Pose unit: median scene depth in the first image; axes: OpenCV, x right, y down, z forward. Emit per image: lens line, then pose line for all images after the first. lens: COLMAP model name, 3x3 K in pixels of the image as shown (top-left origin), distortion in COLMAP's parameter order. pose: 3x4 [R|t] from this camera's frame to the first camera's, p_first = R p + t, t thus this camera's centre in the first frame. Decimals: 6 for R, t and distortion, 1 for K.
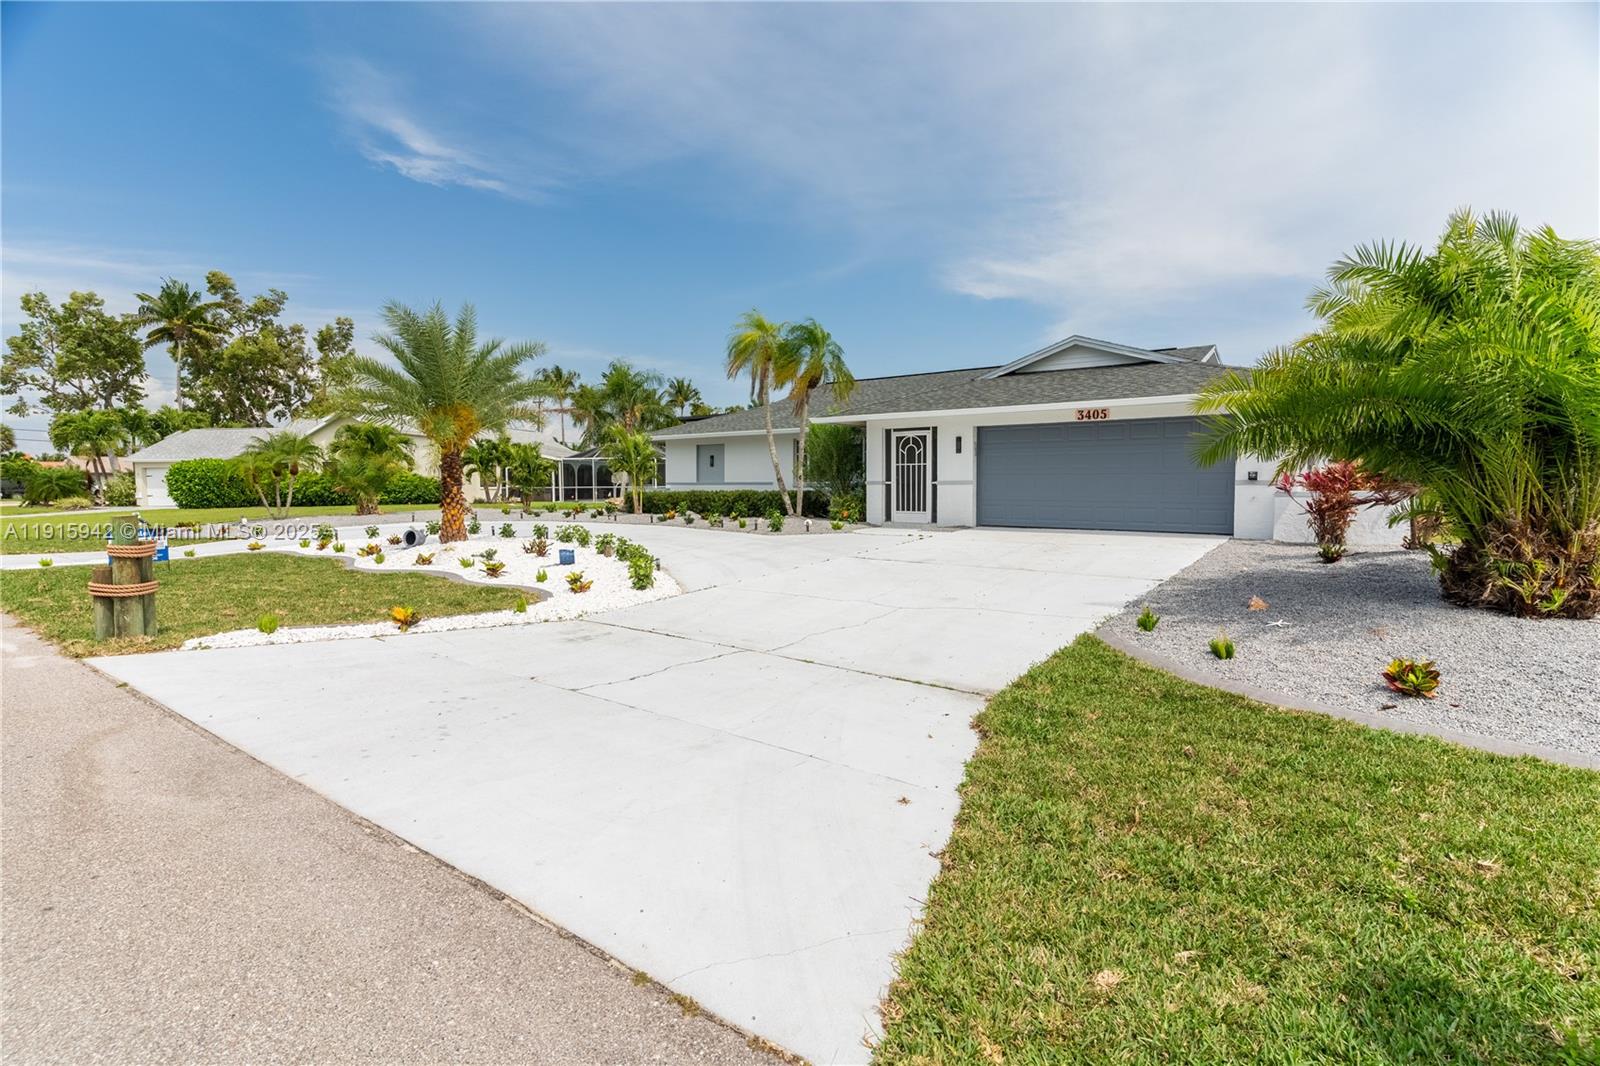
lens RADIAL K [[792.3, 0, 781.5], [0, 792.3, 538.2], [0, 0, 1]] dist [-0.000048, -0.000881]
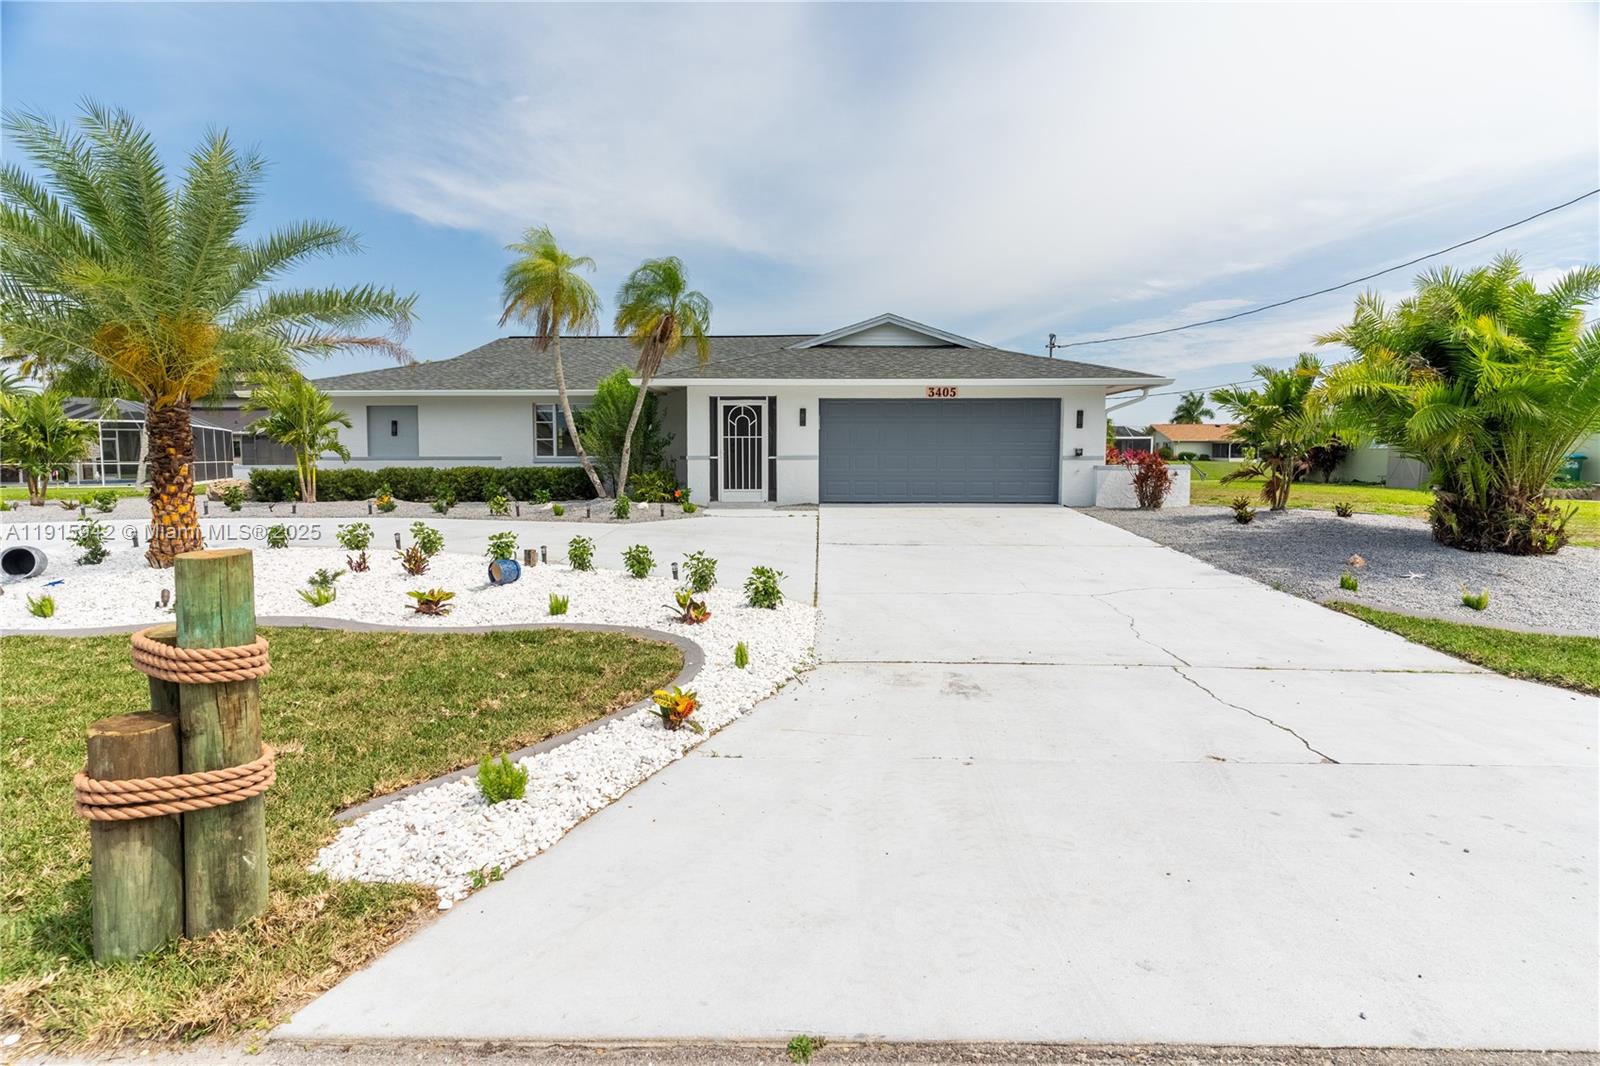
lens RADIAL K [[792.3, 0, 781.5], [0, 792.3, 538.2], [0, 0, 1]] dist [-0.000048, -0.000881]
pose [[0.795078, -0.060055, 0.603527, -0.357745], [0.040812, 0.998128, 0.045556, -0.017774], [-0.605133, -0.011590, 0.796040, 0.255753]]
